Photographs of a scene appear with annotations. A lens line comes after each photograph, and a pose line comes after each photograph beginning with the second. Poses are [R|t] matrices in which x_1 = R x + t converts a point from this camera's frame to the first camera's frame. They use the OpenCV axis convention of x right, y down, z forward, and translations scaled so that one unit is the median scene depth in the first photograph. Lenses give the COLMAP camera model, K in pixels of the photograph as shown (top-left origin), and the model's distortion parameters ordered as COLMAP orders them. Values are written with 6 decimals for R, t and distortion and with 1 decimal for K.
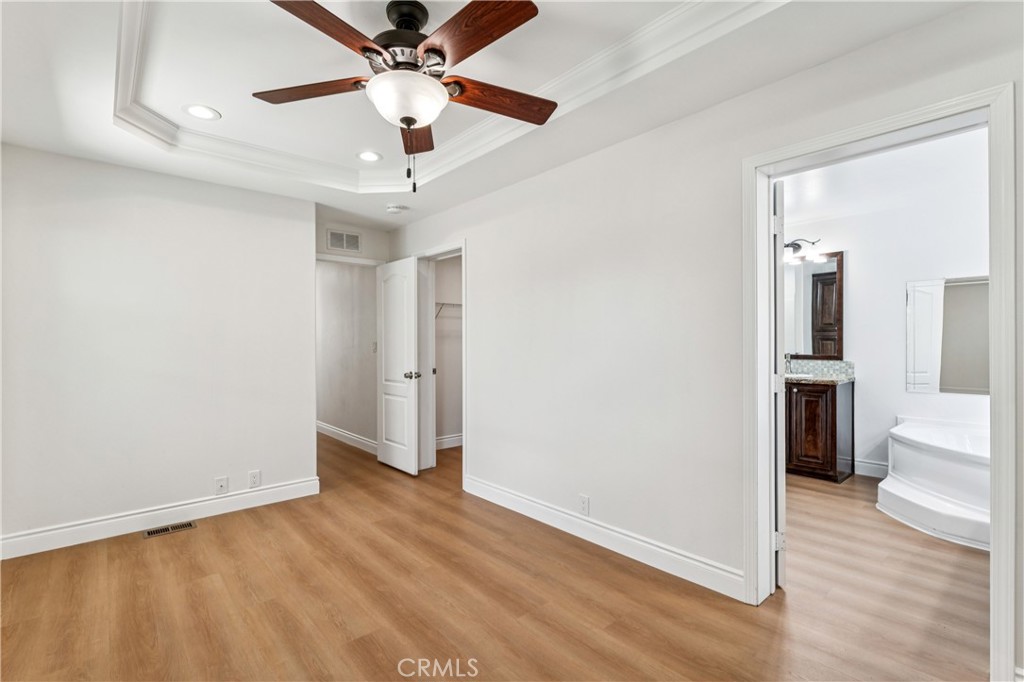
lens RADIAL K [[470.9, 0, 512.0], [0, 470.9, 341.0], [0, 0, 1]] dist [0.000659, 0.000159]
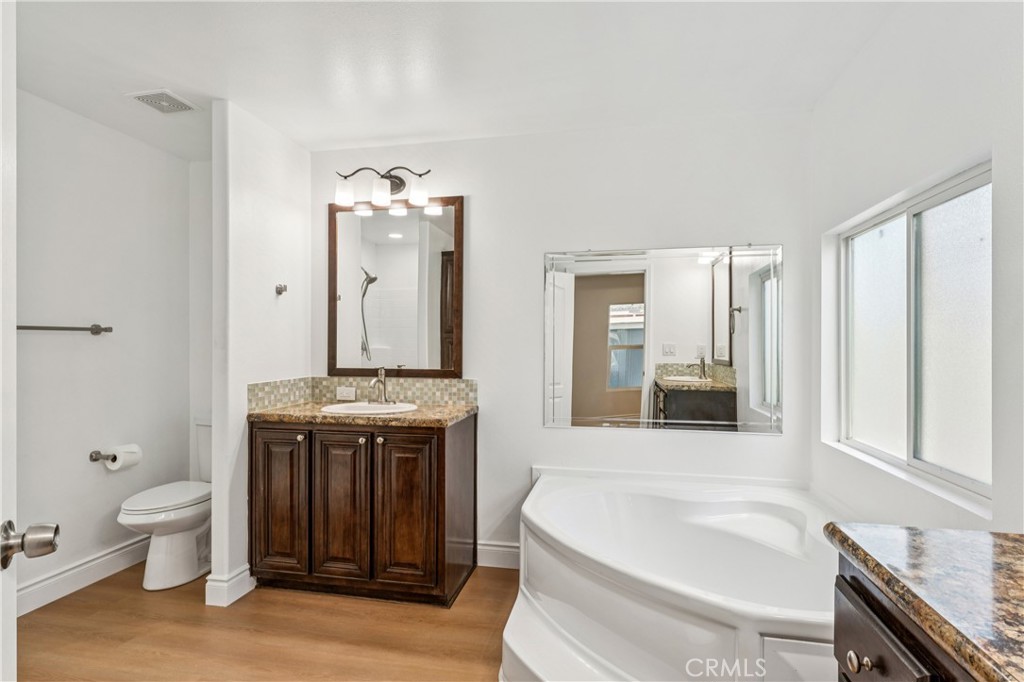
lens RADIAL K [[527.6, 0, 511.3], [0, 527.6, 327.3], [0, 0, 1]] dist [-0.000120, 0.000434]
pose [[0.800293, 0.022442, 0.599189, 0.370881], [-0.003402, 0.999453, -0.032890, -0.001747], [-0.599600, 0.024283, 0.799932, 0.450720]]
